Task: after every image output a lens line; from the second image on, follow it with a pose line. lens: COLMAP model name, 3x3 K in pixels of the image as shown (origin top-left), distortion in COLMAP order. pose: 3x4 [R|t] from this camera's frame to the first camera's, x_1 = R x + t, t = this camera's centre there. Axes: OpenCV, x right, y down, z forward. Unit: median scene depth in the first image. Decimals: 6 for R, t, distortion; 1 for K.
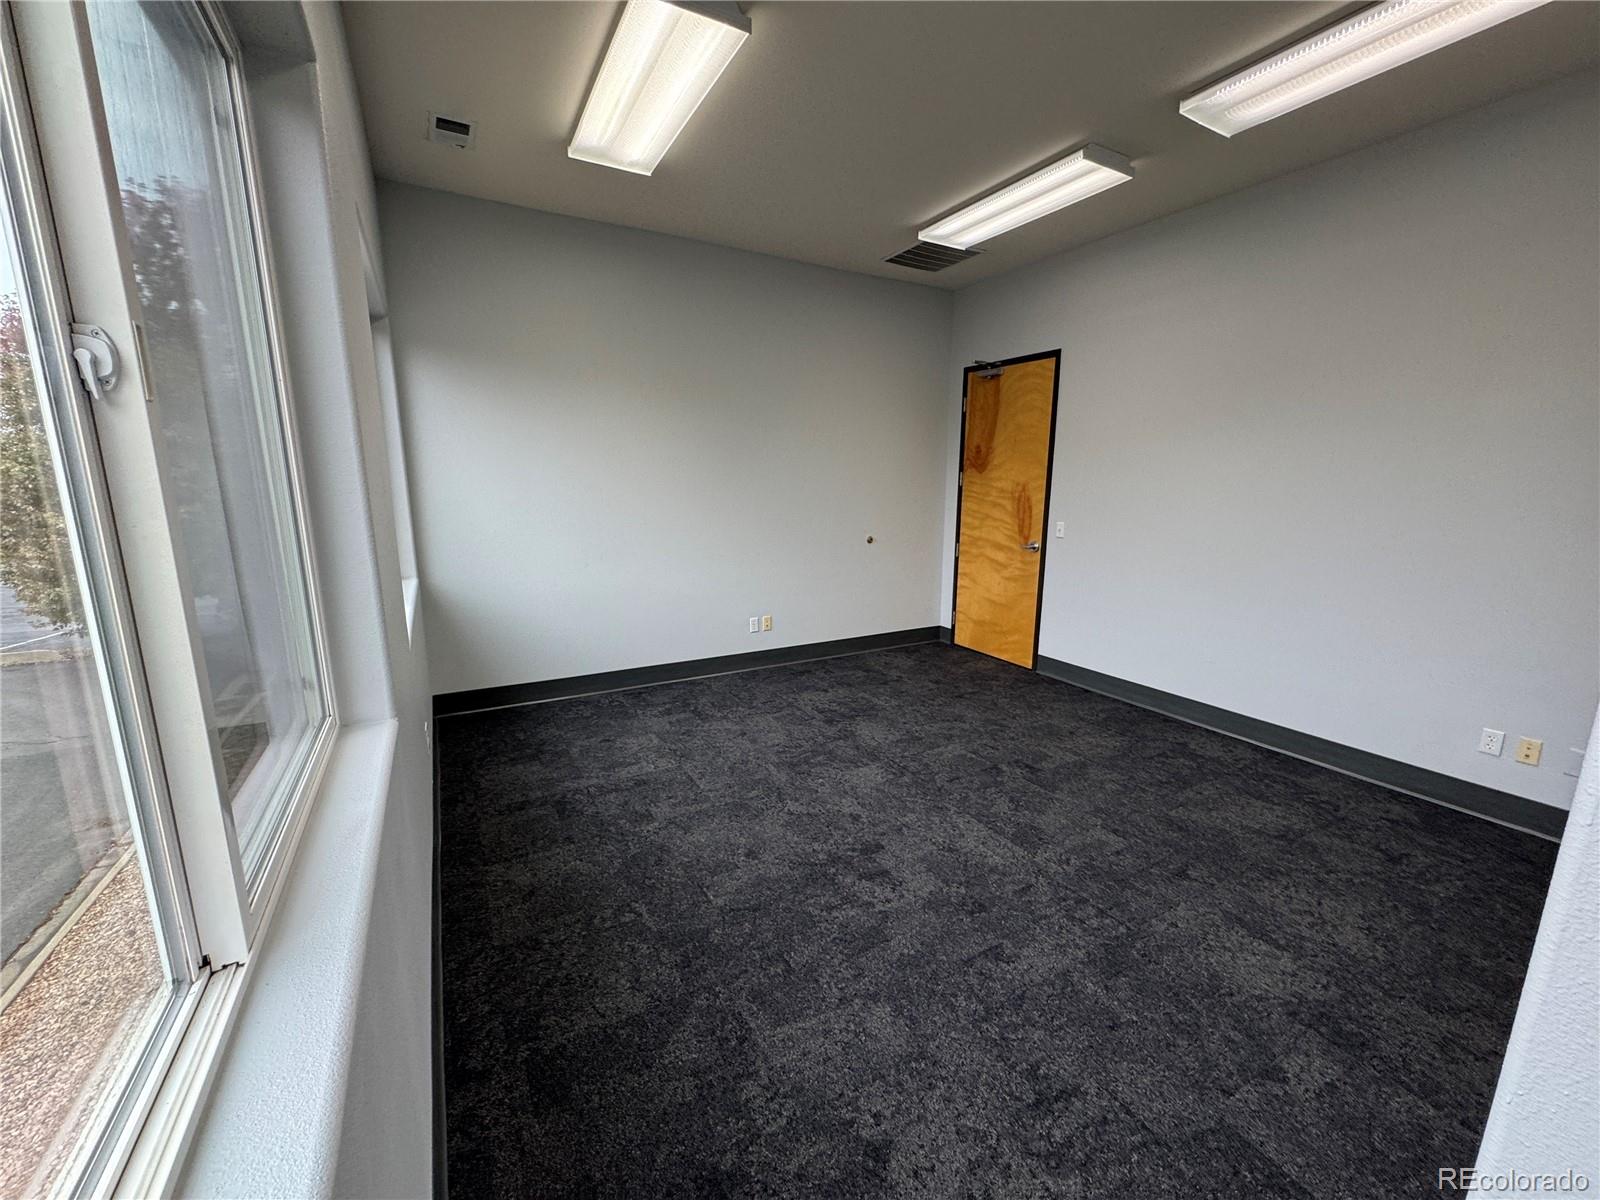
lens RADIAL K [[642.3, 0, 799.5], [0, 642.3, 599.8], [0, 0, 1]] dist [0.001131, 0.000021]
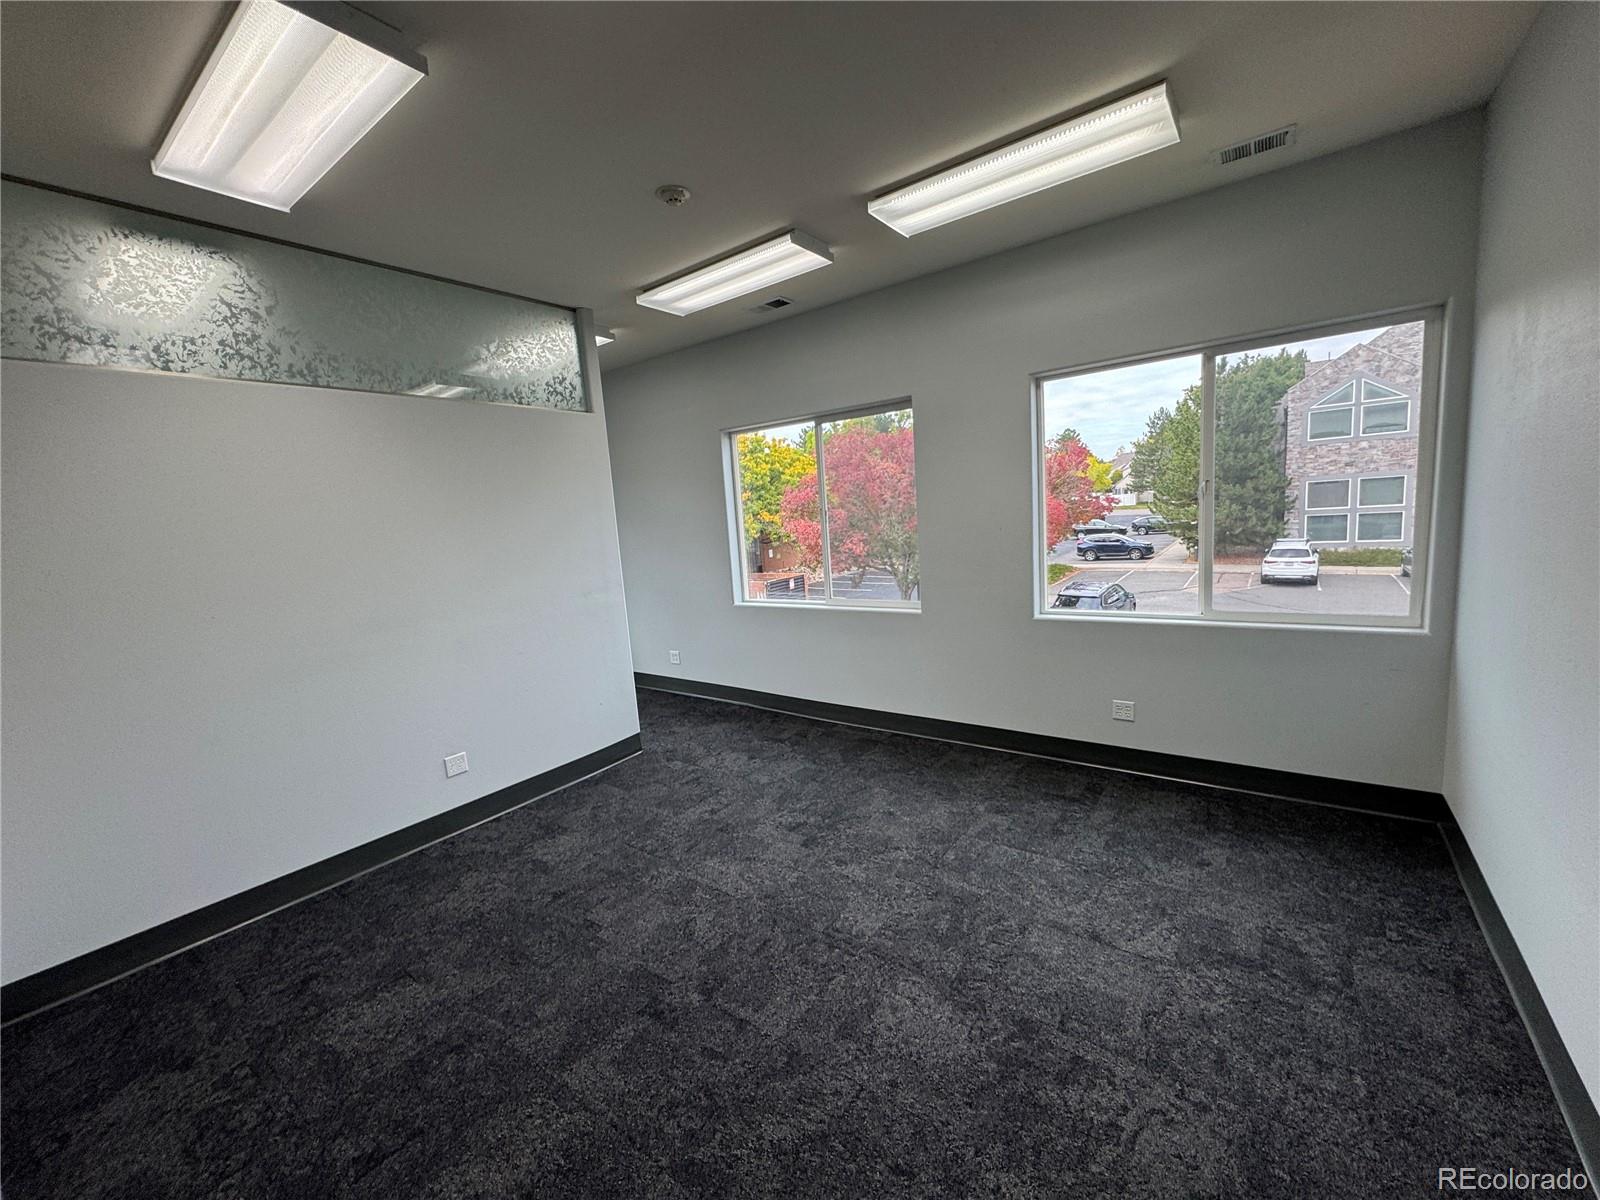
lens RADIAL K [[642.3, 0, 803.4], [0, 642.3, 598.8], [0, 0, 1]] dist [0.001131, 0.000021]
pose [[-0.911820, 0.113054, -0.394718, 0.510215], [-0.013589, 0.952509, 0.304206, -0.390809], [0.410364, 0.282745, -0.866981, 1.773856]]
